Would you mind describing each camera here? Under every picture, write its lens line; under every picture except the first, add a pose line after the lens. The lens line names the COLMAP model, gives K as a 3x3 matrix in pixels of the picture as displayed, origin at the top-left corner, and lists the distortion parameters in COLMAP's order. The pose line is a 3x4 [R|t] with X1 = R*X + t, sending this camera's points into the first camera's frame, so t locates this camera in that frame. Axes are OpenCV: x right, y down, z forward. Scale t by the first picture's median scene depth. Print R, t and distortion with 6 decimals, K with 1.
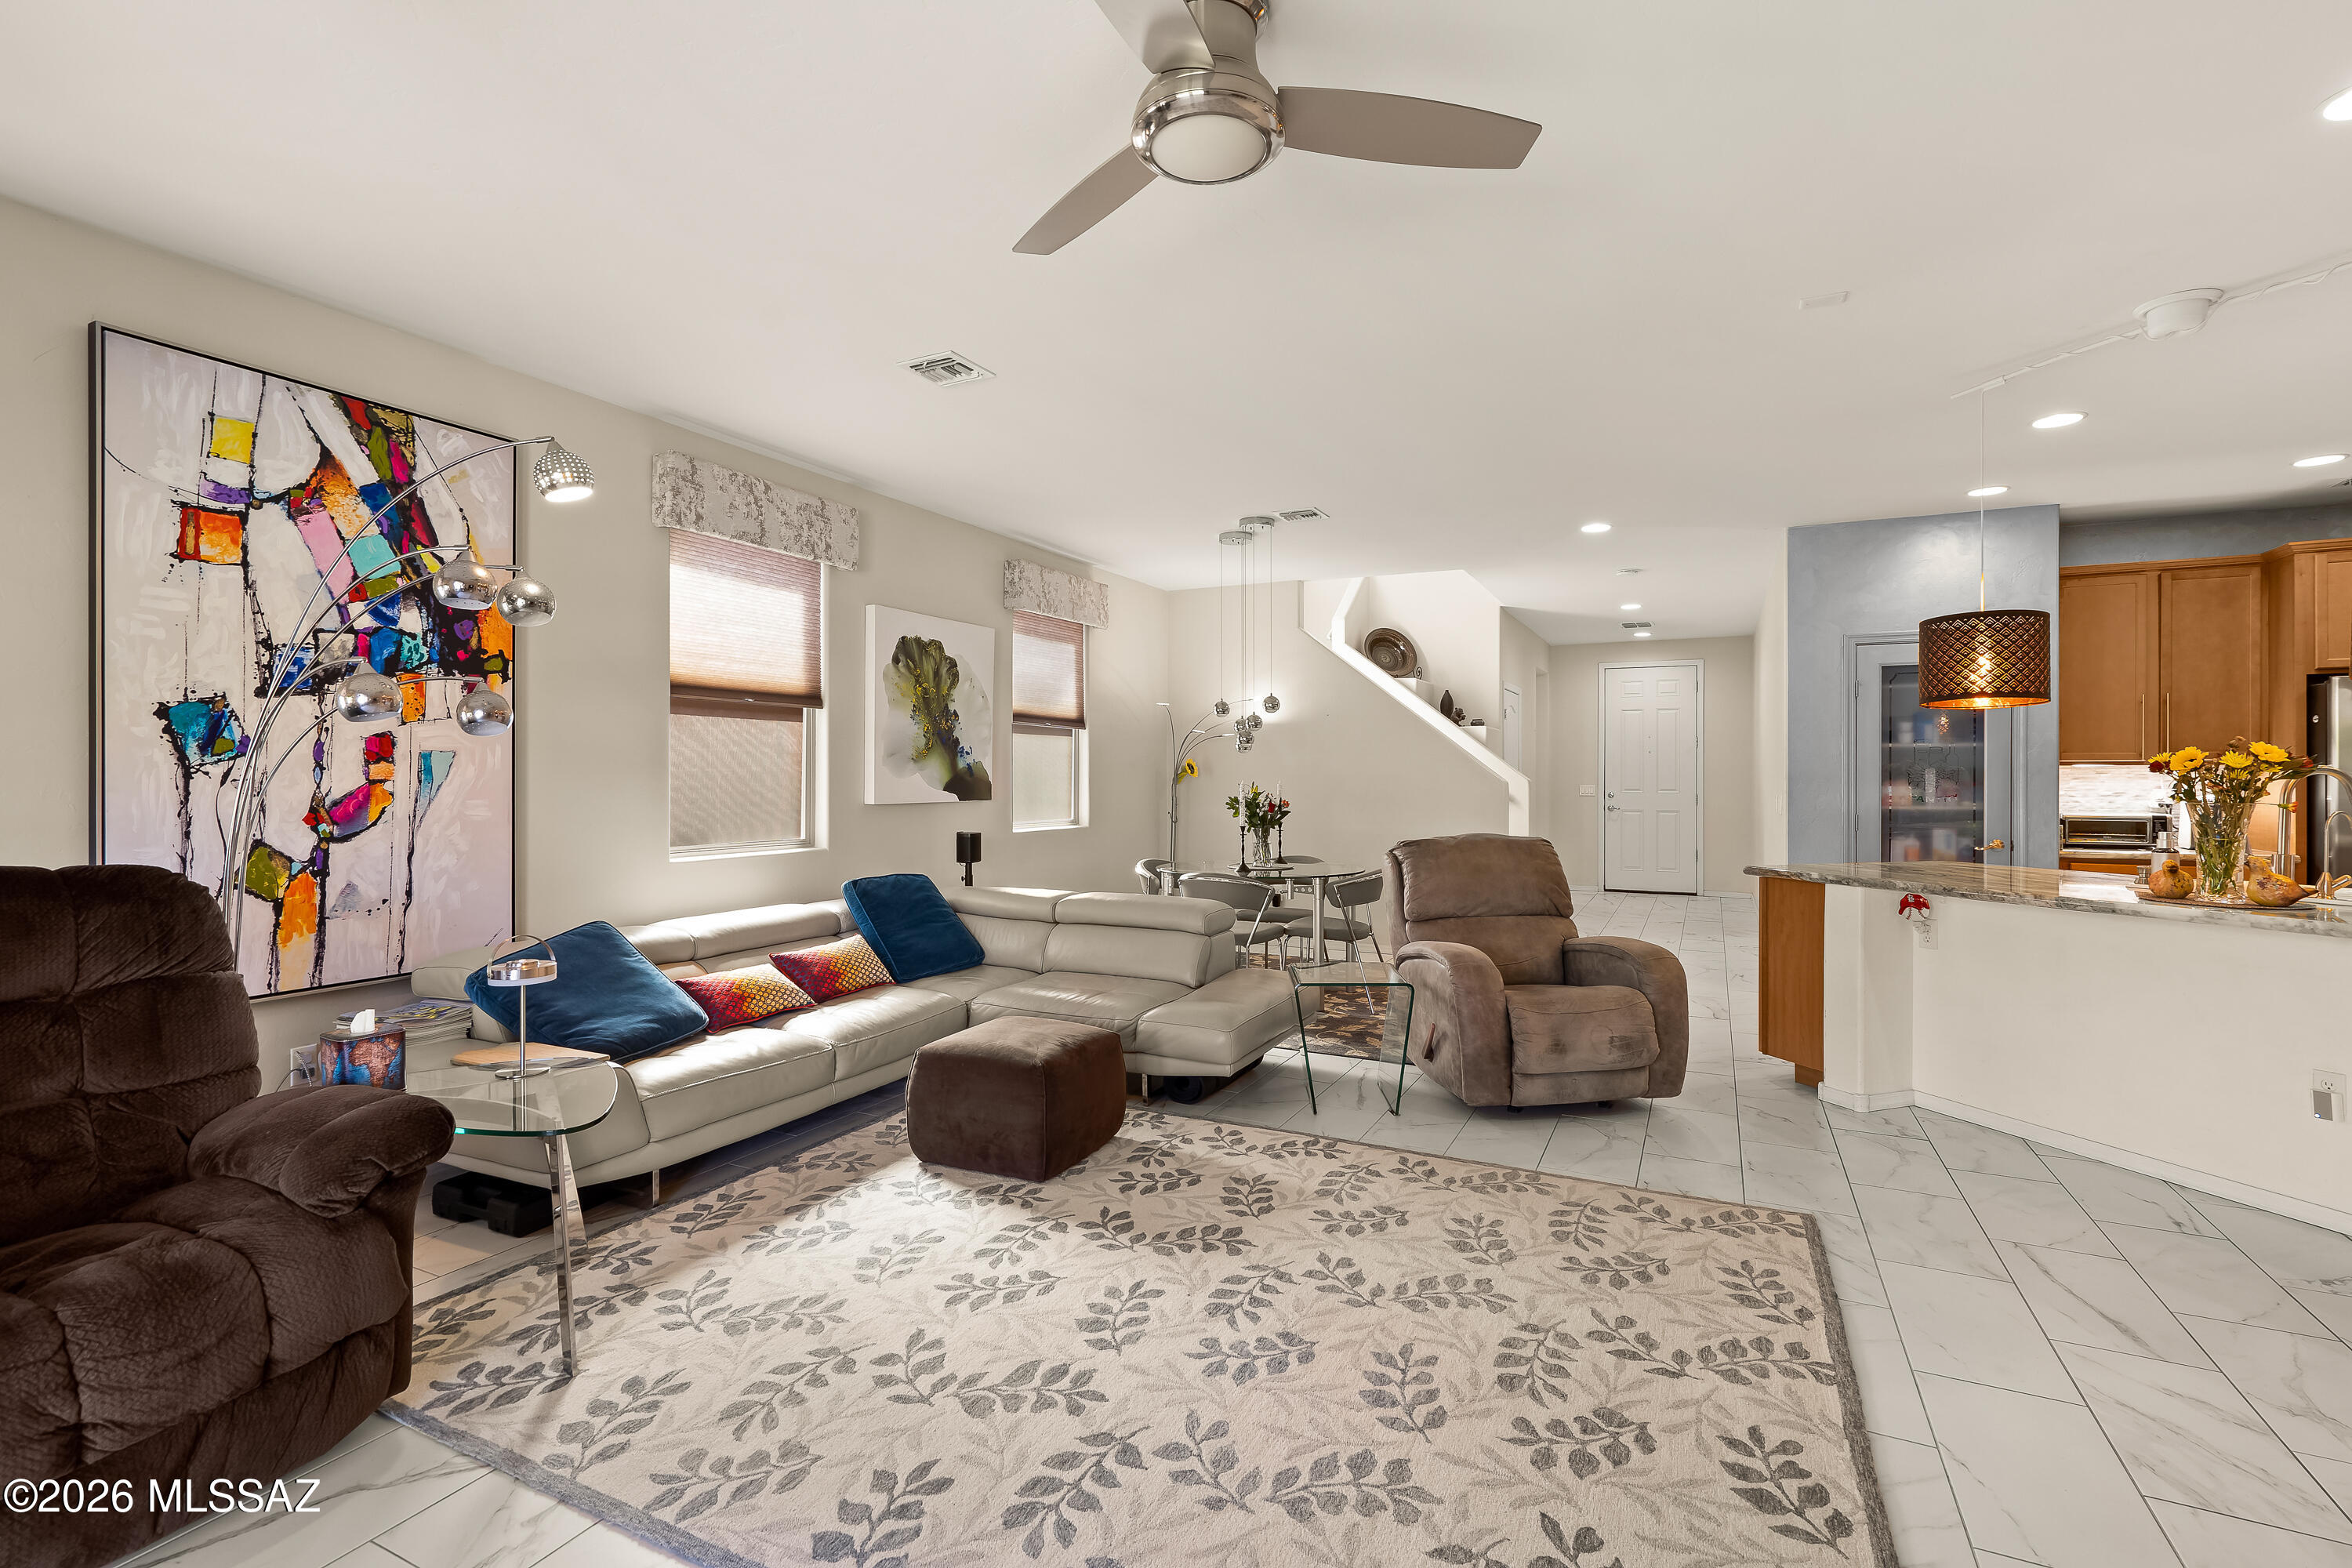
lens RADIAL K [[1081.0, 0, 1165.3], [0, 1081.0, 768.8], [0, 0, 1]] dist [-0.009104, 0.003809]
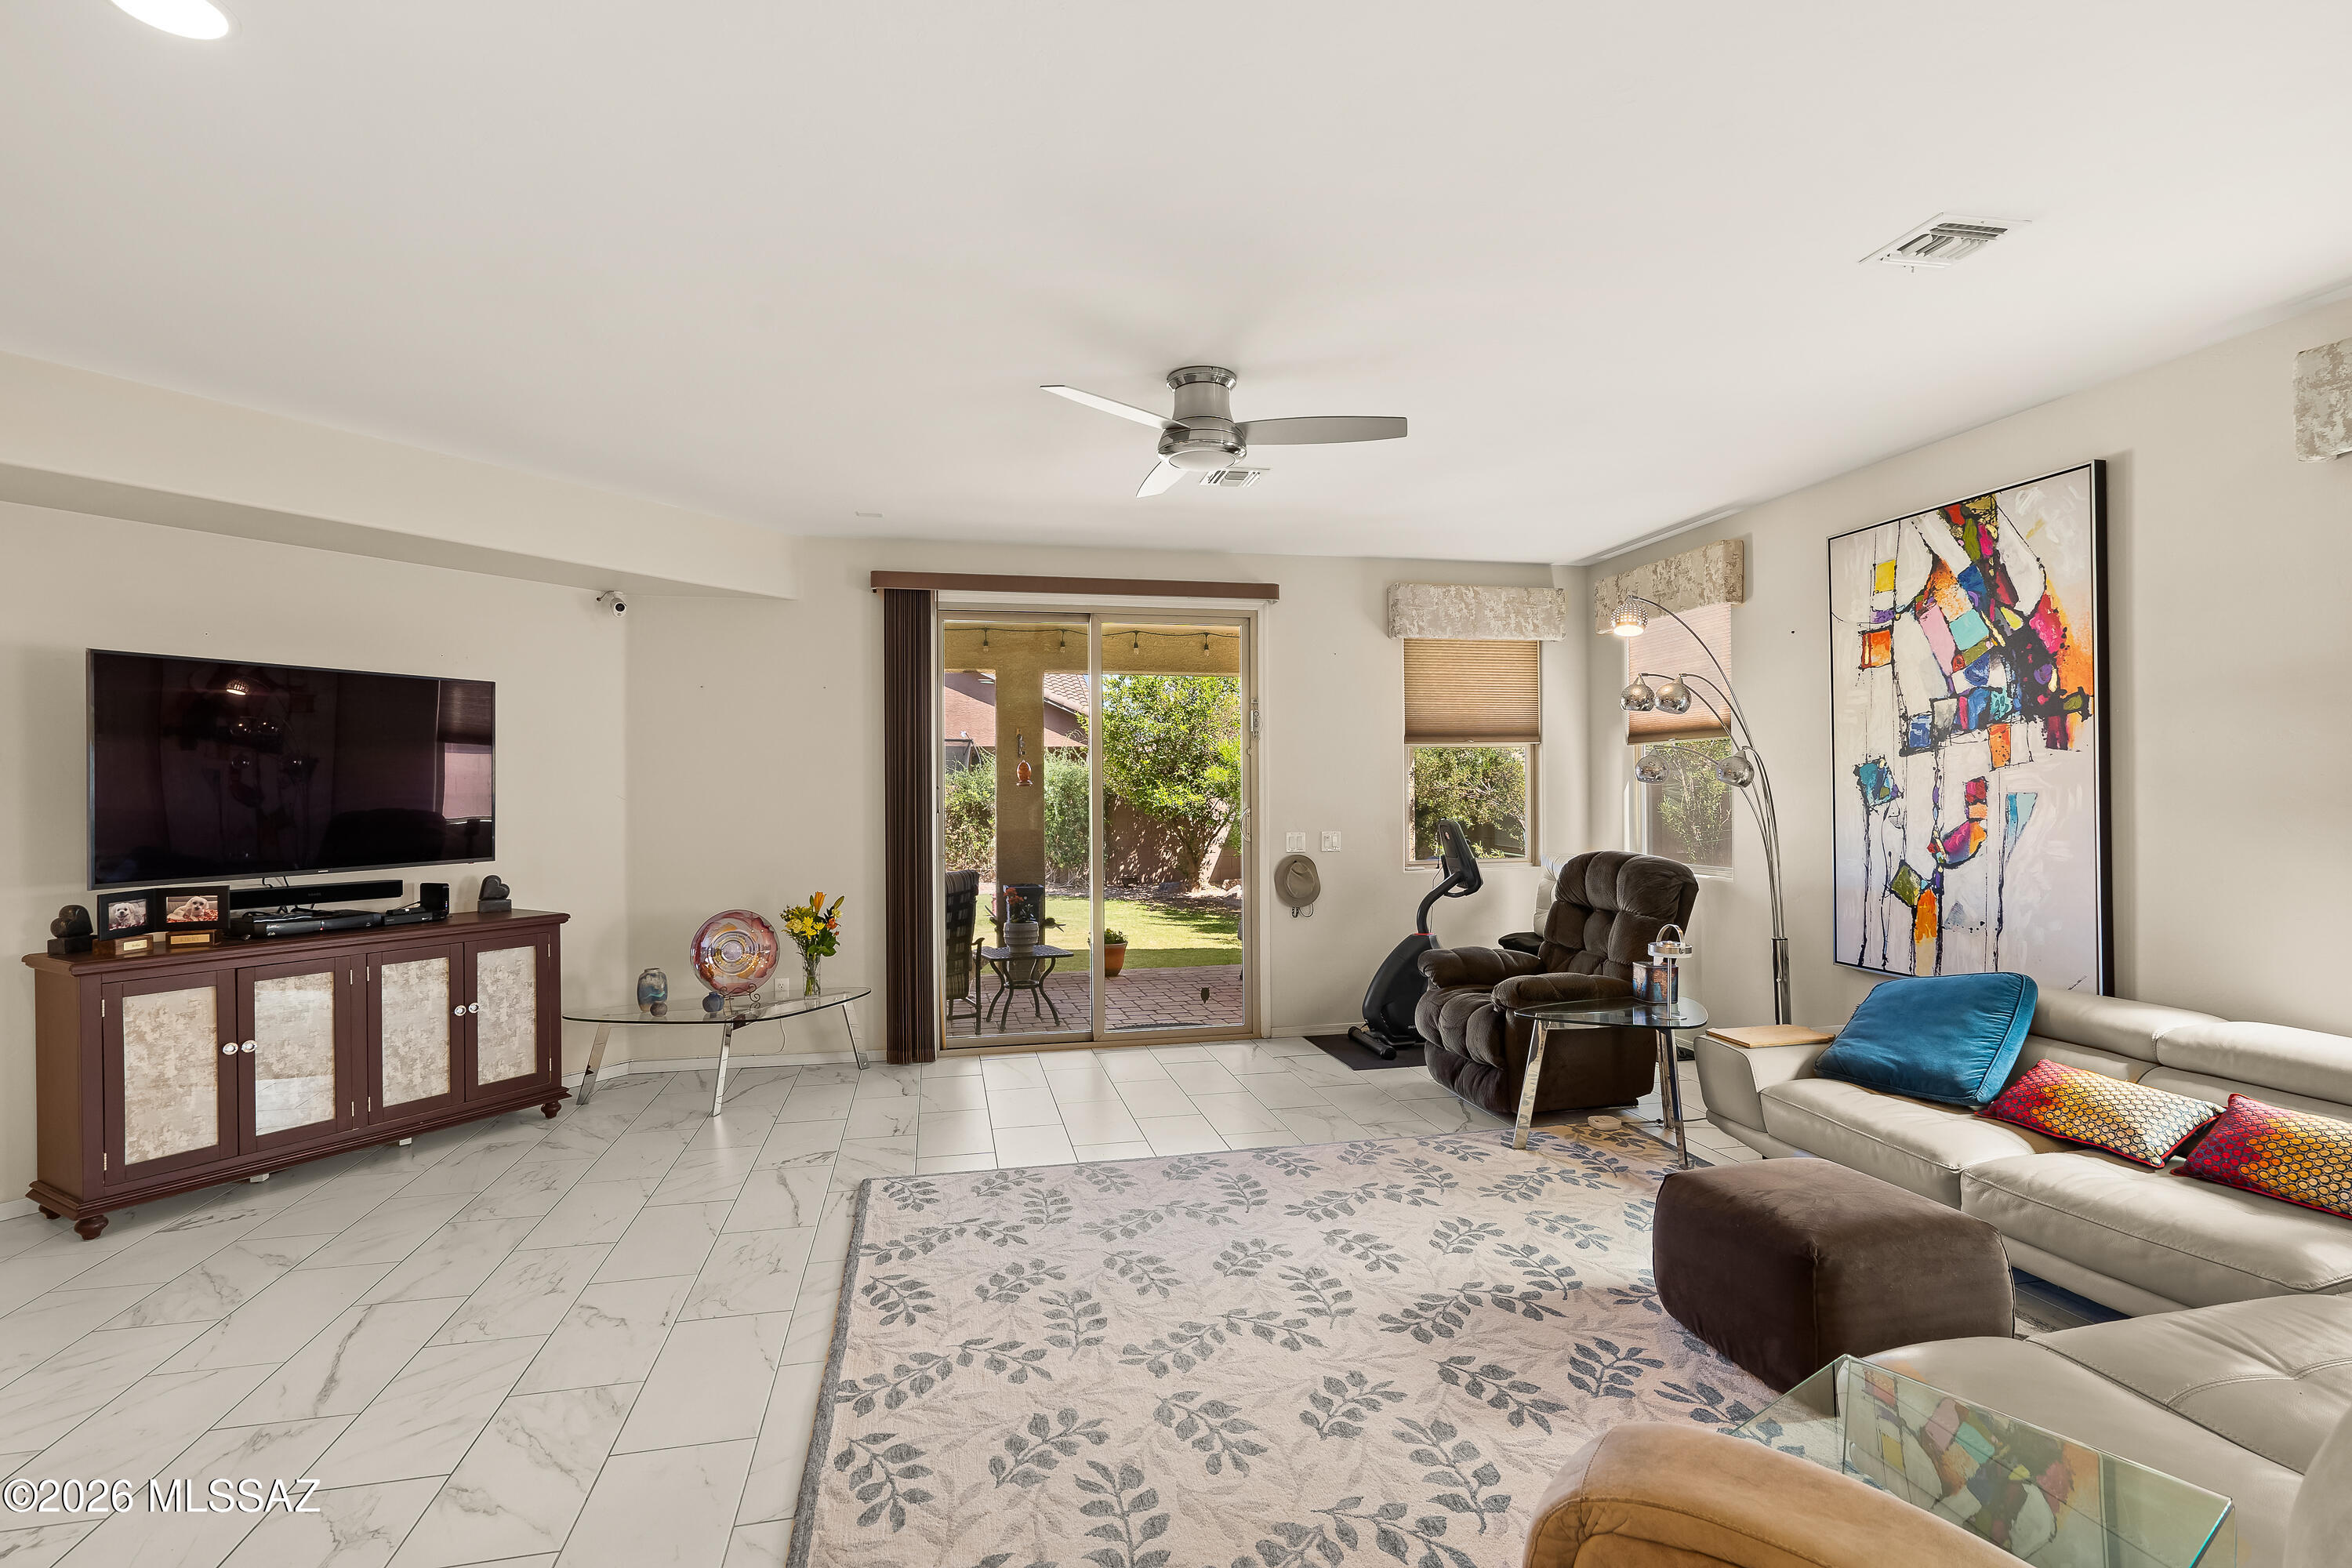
lens RADIAL K [[1081.0, 0, 1174.5], [0, 1081.0, 793.1], [0, 0, 1]] dist [-0.009104, 0.003809]
pose [[-0.774154, 0.005909, -0.632969, 0.688305], [0.010519, 0.999938, -0.003531, -0.022569], [0.632909, -0.009391, -0.774169, 1.361286]]
